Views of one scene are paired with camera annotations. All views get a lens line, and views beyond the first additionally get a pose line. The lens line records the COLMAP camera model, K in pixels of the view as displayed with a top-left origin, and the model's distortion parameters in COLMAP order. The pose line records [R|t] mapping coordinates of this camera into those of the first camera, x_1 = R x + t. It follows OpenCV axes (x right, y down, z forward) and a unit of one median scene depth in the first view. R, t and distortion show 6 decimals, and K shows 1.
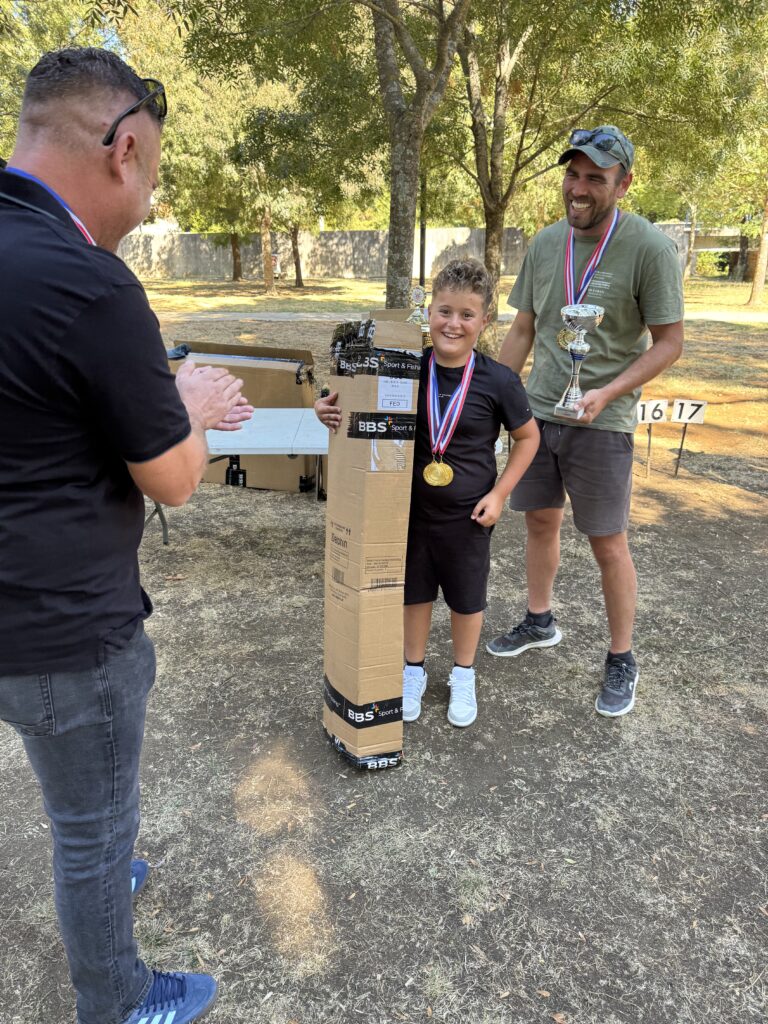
lens RADIAL K [[706.1, 0, 377.3], [0, 706.1, 514.3], [0, 0, 1]] dist [0.026643, -0.034241]
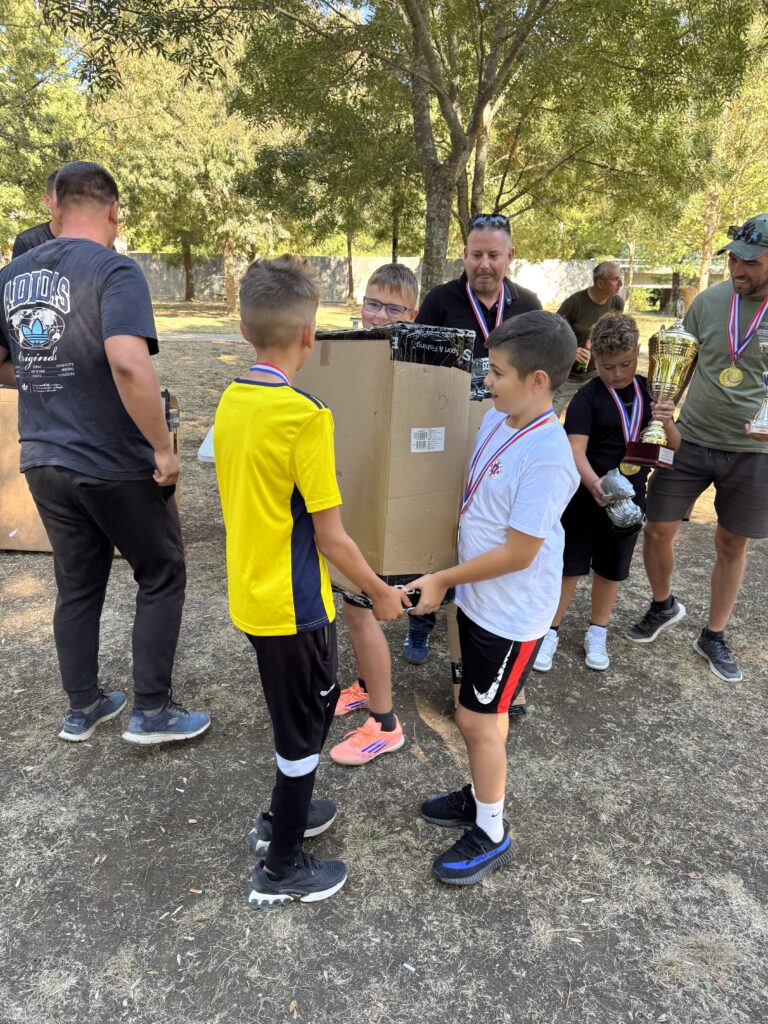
lens RADIAL K [[706.1, 0, 374.3], [0, 706.1, 518.9], [0, 0, 1]] dist [0.026643, -0.034241]
pose [[0.996587, 0.005107, 0.082395, -0.072063], [-0.002999, 0.999665, -0.025694, 0.011416], [-0.082498, 0.025360, 0.996268, -0.048170]]
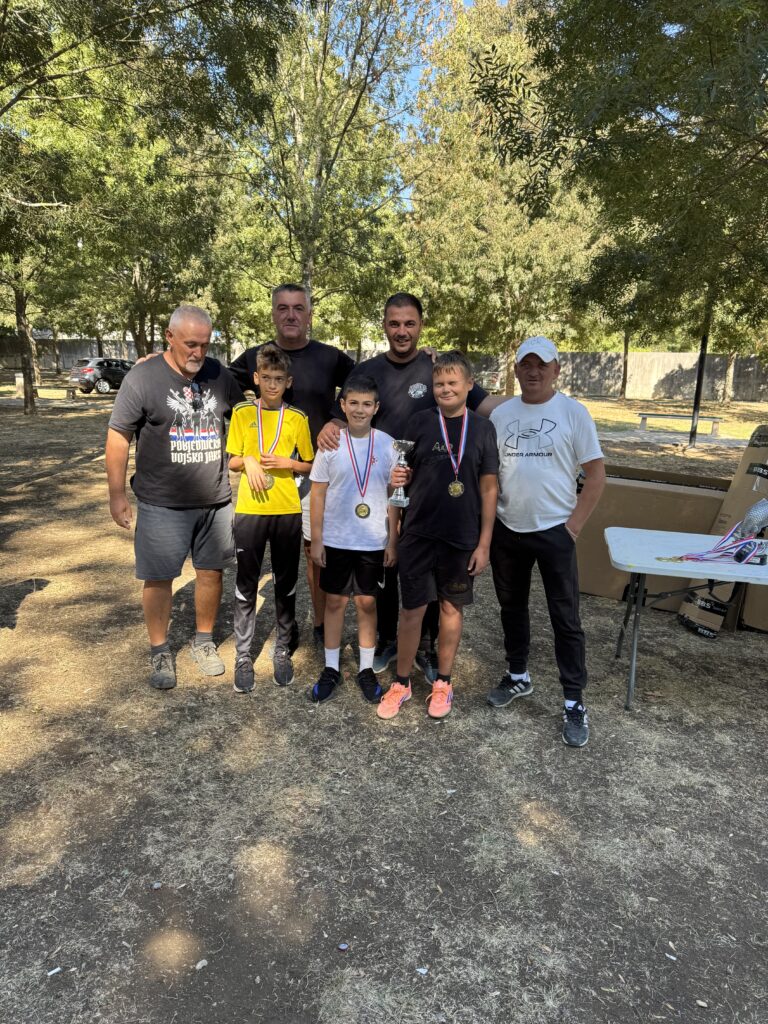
lens RADIAL K [[706.1, 0, 384.4], [0, 706.1, 522.2], [0, 0, 1]] dist [0.026643, -0.034241]
pose [[0.967294, 0.090103, -0.237117, -0.160145], [-0.122043, 0.984793, -0.123645, 0.006432], [0.222370, 0.148540, 0.963580, -0.042416]]
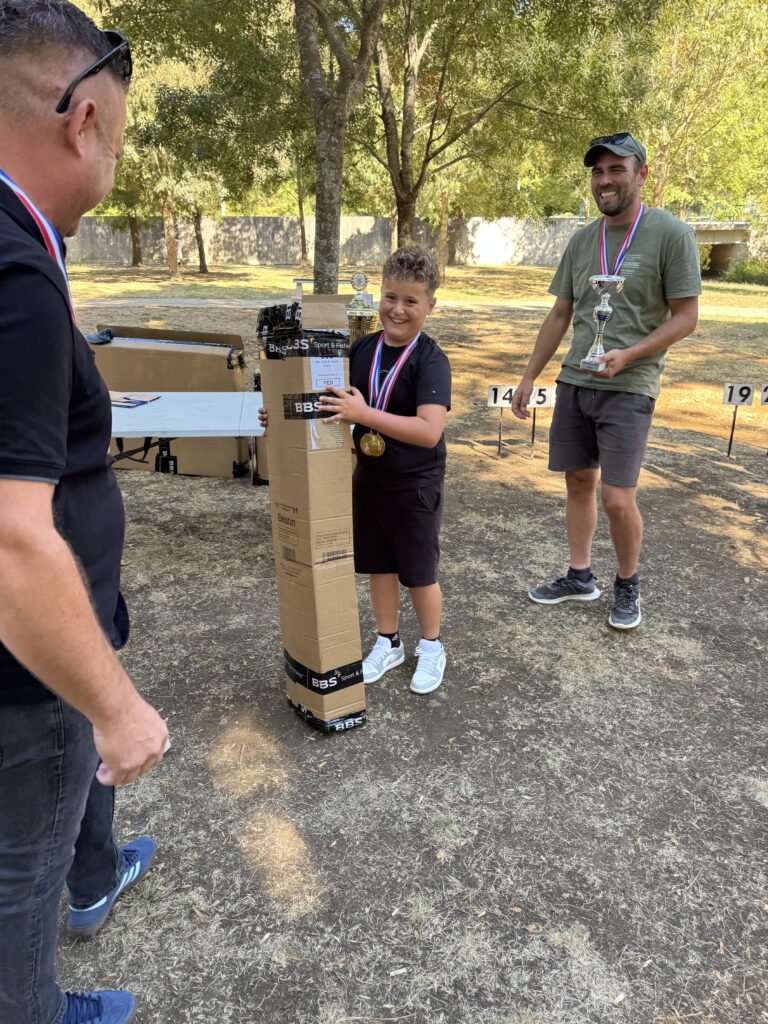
lens RADIAL K [[706.1, 0, 376.2], [0, 706.1, 517.9], [0, 0, 1]] dist [0.026643, -0.034241]
pose [[0.991787, -0.028588, 0.124667, -0.016990], [0.026204, 0.999442, 0.020717, 0.005092], [-0.125190, -0.017280, 0.991982, -0.011127]]
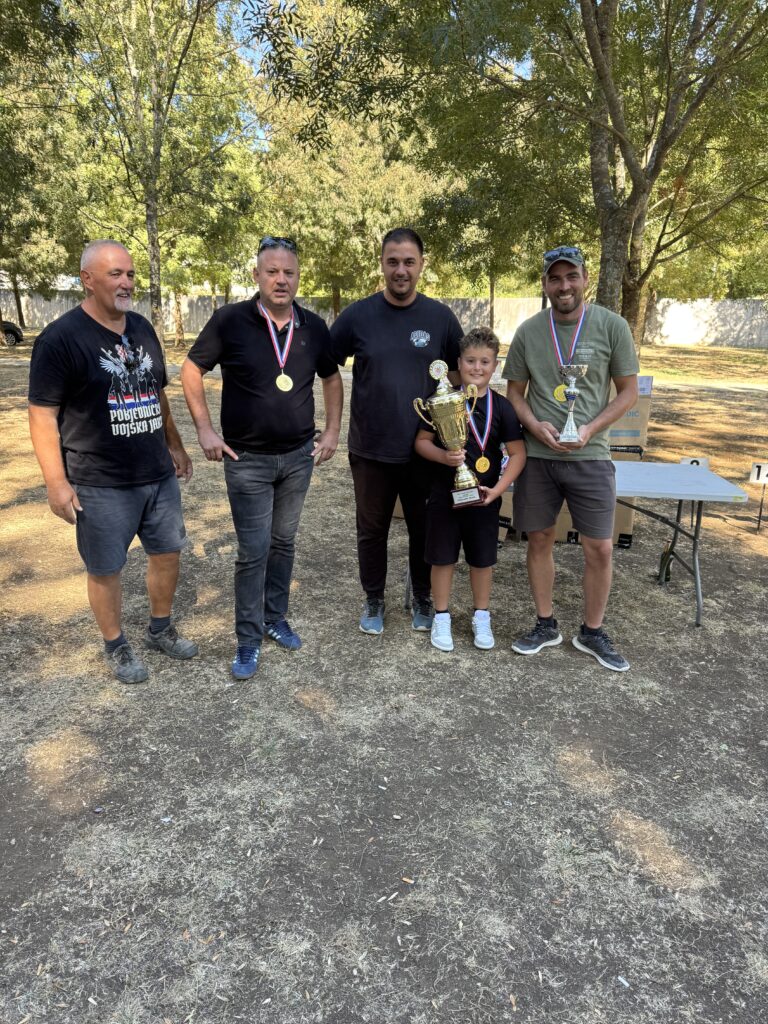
lens RADIAL K [[706.1, 0, 383.7], [0, 706.1, 515.7], [0, 0, 1]] dist [0.026643, -0.034241]
pose [[0.995132, 0.052786, -0.083217, -0.100417], [-0.059240, 0.995262, -0.077096, 0.019072], [0.078753, 0.081650, 0.993545, -0.062951]]
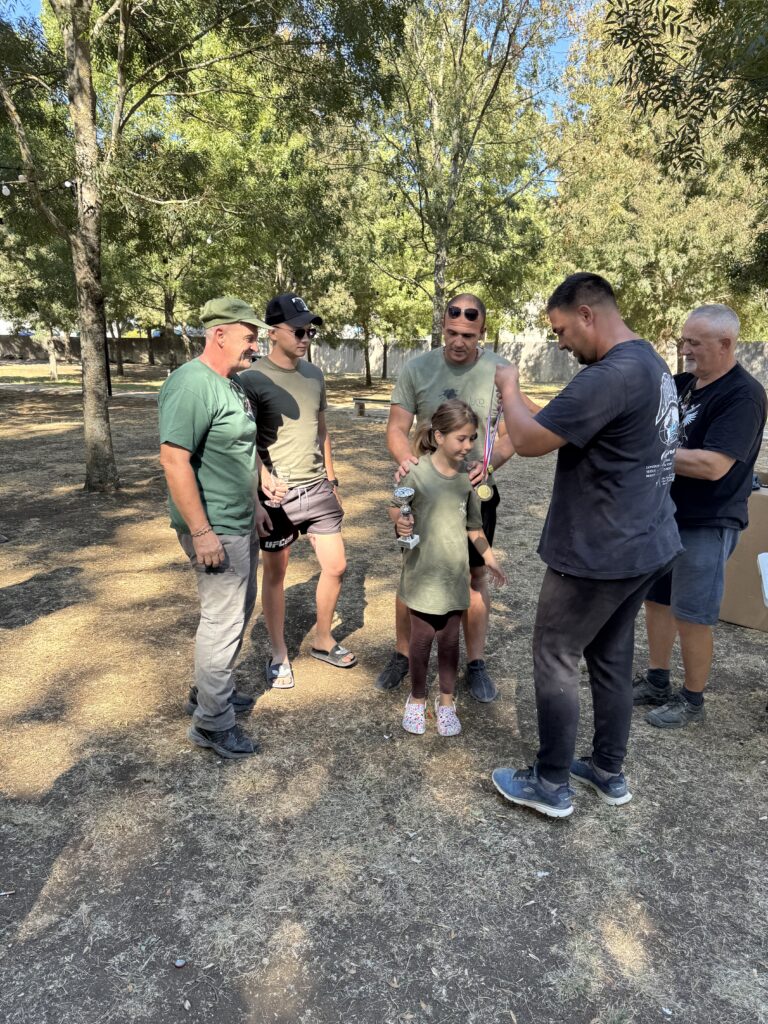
lens RADIAL K [[706.1, 0, 392.4], [0, 706.1, 522.4], [0, 0, 1]] dist [0.026643, -0.034241]
pose [[0.905885, 0.122485, -0.405426, -0.156039], [-0.172254, 0.981070, -0.088490, -0.010534], [0.386912, 0.149998, 0.909835, 0.002949]]
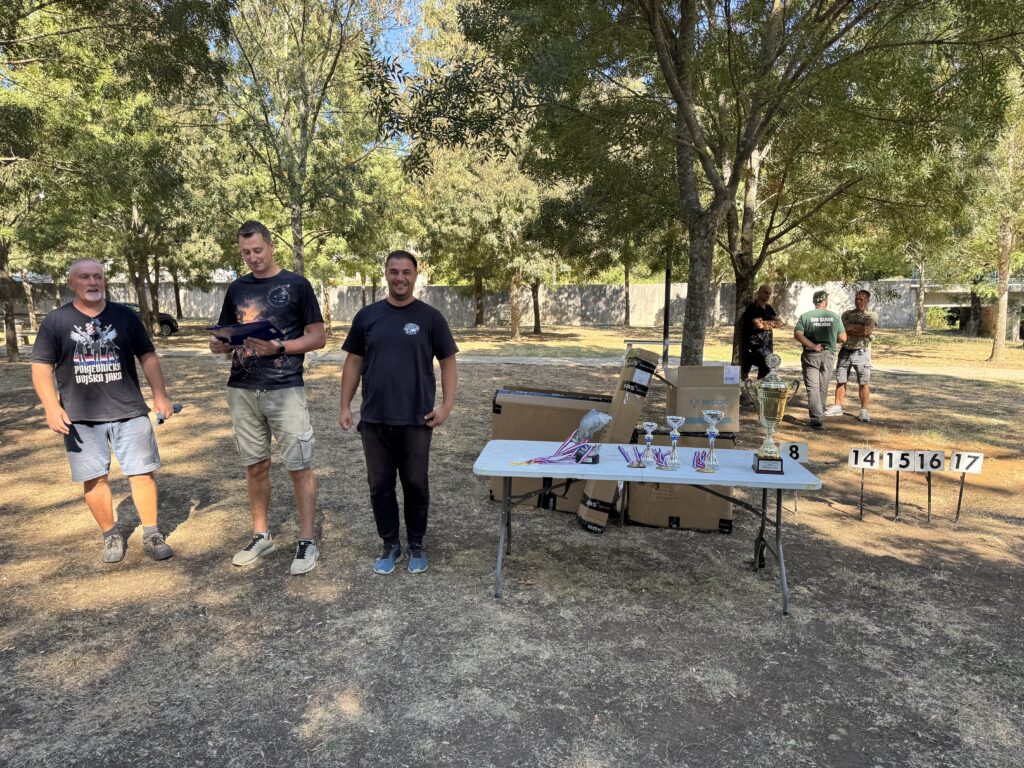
lens RADIAL K [[706.1, 0, 512.2], [0, 706.1, 385.2], [0, 0, 1]] dist [0.026643, -0.034241]
pose [[0.992769, 0.026829, -0.117006, -0.064986], [-0.053391, 0.971676, -0.230205, 0.014514], [0.107516, 0.234788, 0.966082, -0.080752]]
